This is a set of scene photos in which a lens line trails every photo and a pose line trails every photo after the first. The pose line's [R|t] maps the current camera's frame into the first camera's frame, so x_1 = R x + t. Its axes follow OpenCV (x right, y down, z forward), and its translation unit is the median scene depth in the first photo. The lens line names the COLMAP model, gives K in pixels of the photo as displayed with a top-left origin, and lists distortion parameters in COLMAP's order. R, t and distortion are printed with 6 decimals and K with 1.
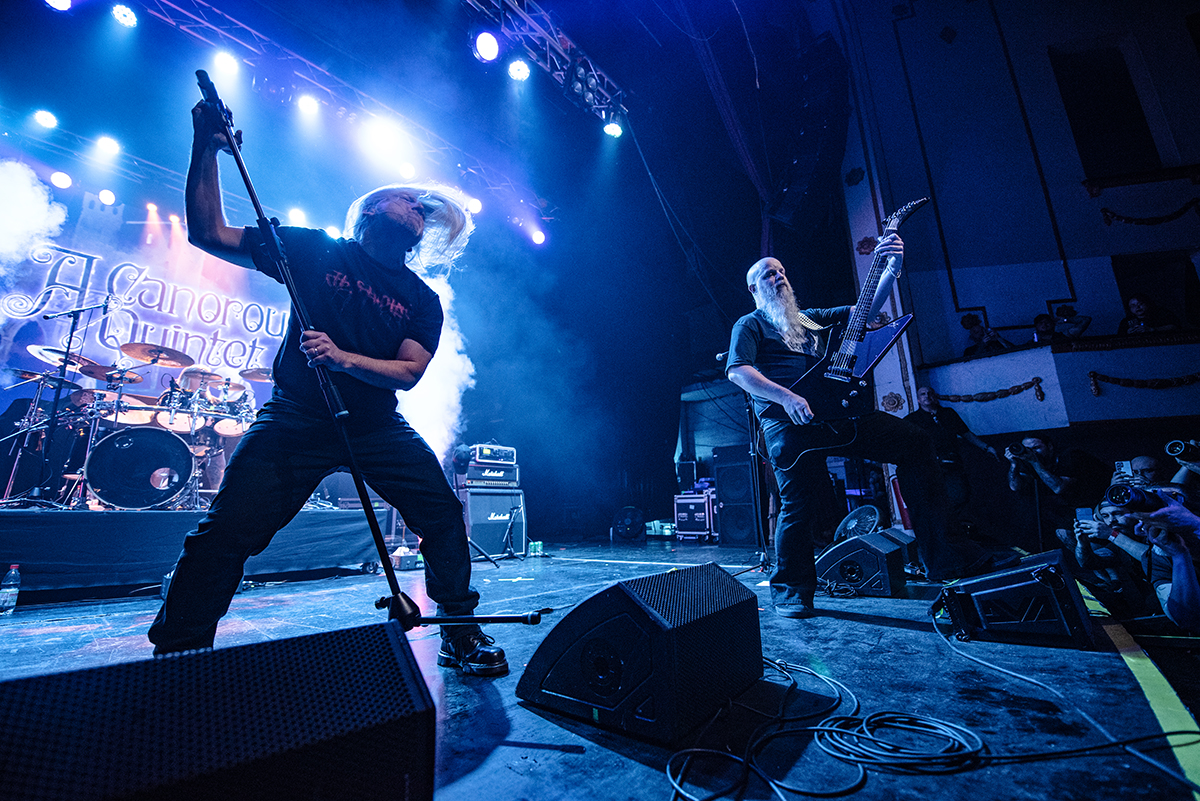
lens RADIAL K [[476.7, 0, 603.1], [0, 476.7, 404.2], [0, 0, 1]] dist [-0.021119, -0.000120]
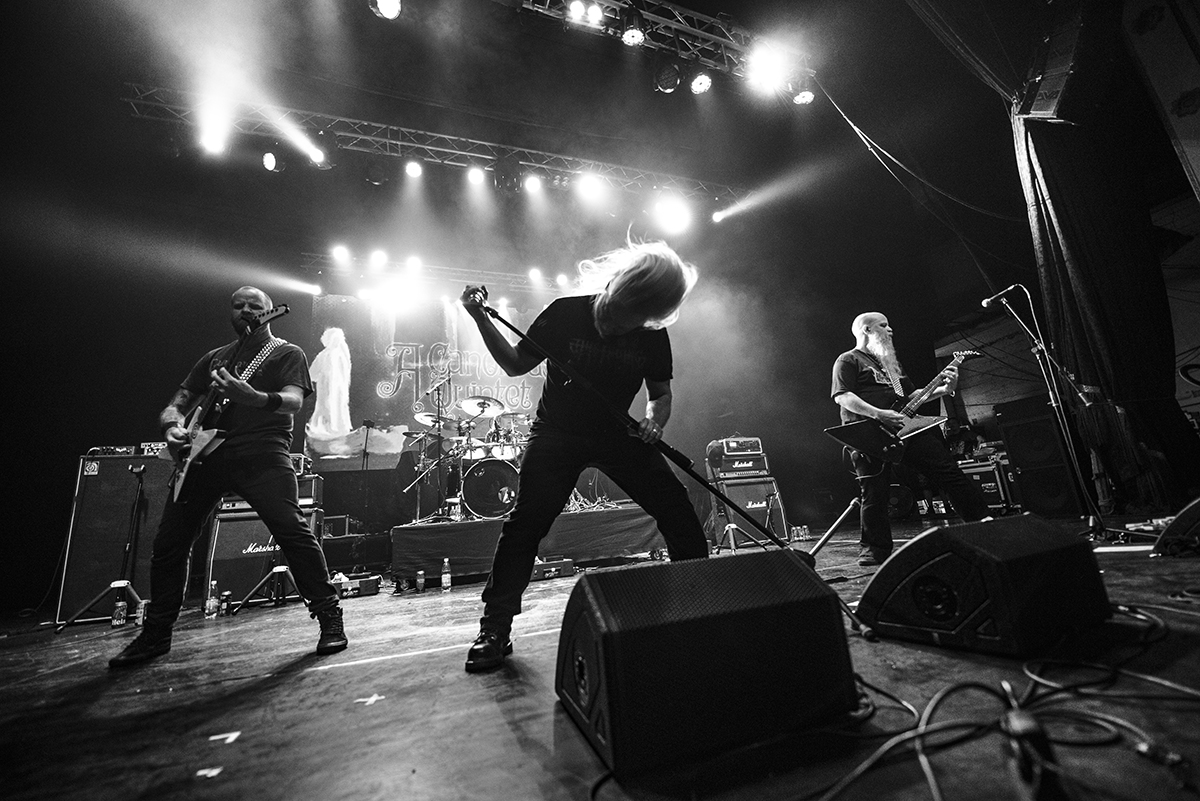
lens RADIAL K [[480.5, 0, 602.3], [0, 480.5, 405.8], [0, 0, 1]] dist [-0.019406, -0.000599]
pose [[0.886145, -0.165757, -0.432749, -0.027292], [0.171800, 0.984804, -0.025415, -0.008093], [0.430385, -0.051825, 0.901156, -0.078368]]
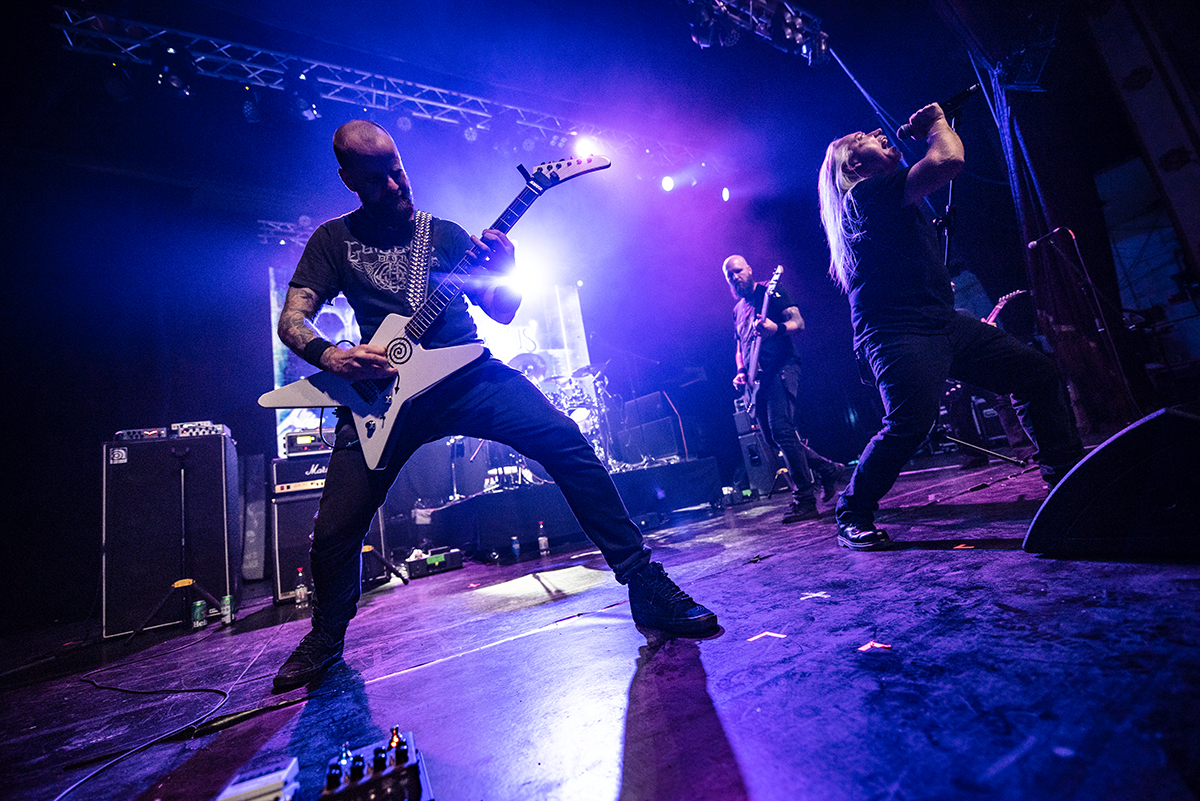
lens RADIAL K [[476.7, 0, 603.1], [0, 476.7, 404.2], [0, 0, 1]] dist [-0.021119, -0.000120]
pose [[0.932650, -0.204564, -0.297182, -0.251722], [0.226843, 0.973020, 0.042132, -0.013860], [0.280545, -0.106708, 0.953891, -0.157887]]
